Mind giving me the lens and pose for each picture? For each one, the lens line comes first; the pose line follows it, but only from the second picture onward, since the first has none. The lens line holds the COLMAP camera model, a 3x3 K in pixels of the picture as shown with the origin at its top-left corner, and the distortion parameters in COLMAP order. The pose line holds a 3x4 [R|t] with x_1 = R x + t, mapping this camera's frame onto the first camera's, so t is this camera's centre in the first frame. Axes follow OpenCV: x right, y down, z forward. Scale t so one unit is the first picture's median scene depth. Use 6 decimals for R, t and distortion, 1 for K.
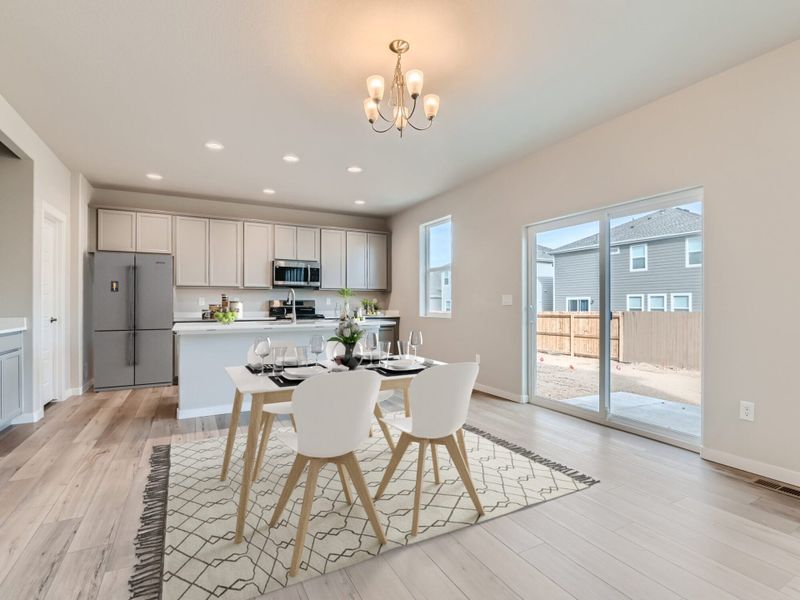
lens RADIAL K [[391.8, 0, 400.0], [0, 391.8, 300.0], [0, 0, 1]] dist [0.000197, -0.009666]
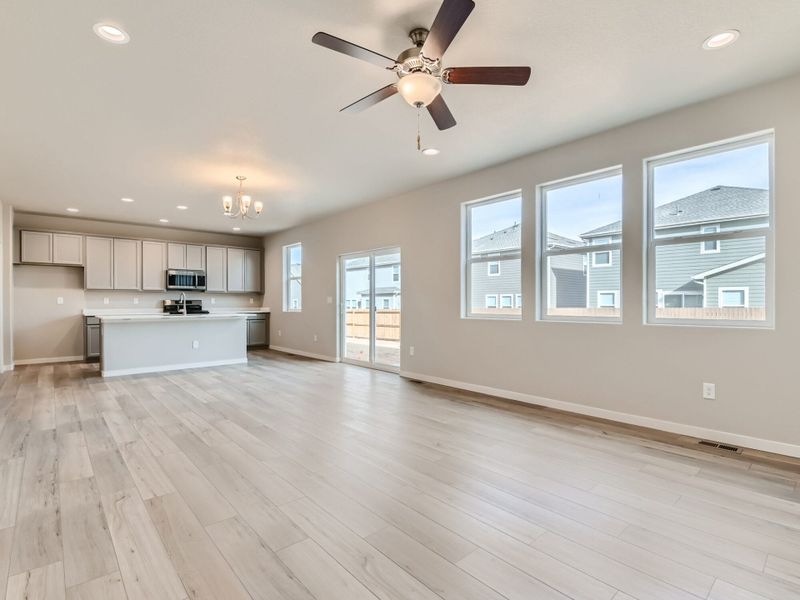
lens RADIAL K [[391.8, 0, 400.0], [0, 391.8, 300.0], [0, 0, 1]] dist [0.000197, -0.009666]
pose [[0.970508, 0.000118, 0.241070, 0.120138], [-0.000937, 0.999994, 0.003281, -0.004474], [-0.241068, -0.003410, 0.970502, -0.466858]]
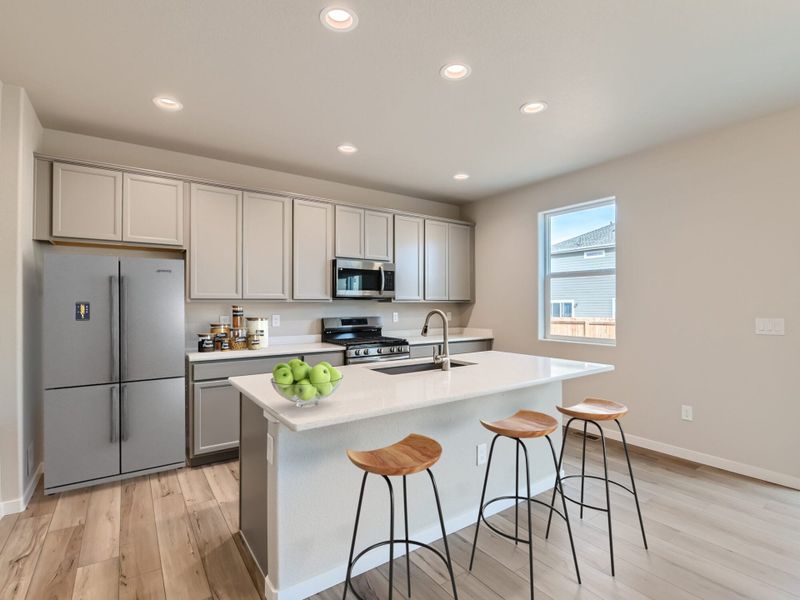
lens RADIAL K [[391.8, 0, 400.0], [0, 391.8, 300.0], [0, 0, 1]] dist [0.000197, -0.009666]
pose [[0.992886, 0.000308, 0.119071, -0.286153], [-0.000174, 0.999999, -0.001132, -0.030379], [-0.119071, 0.001103, 0.992885, 0.321964]]
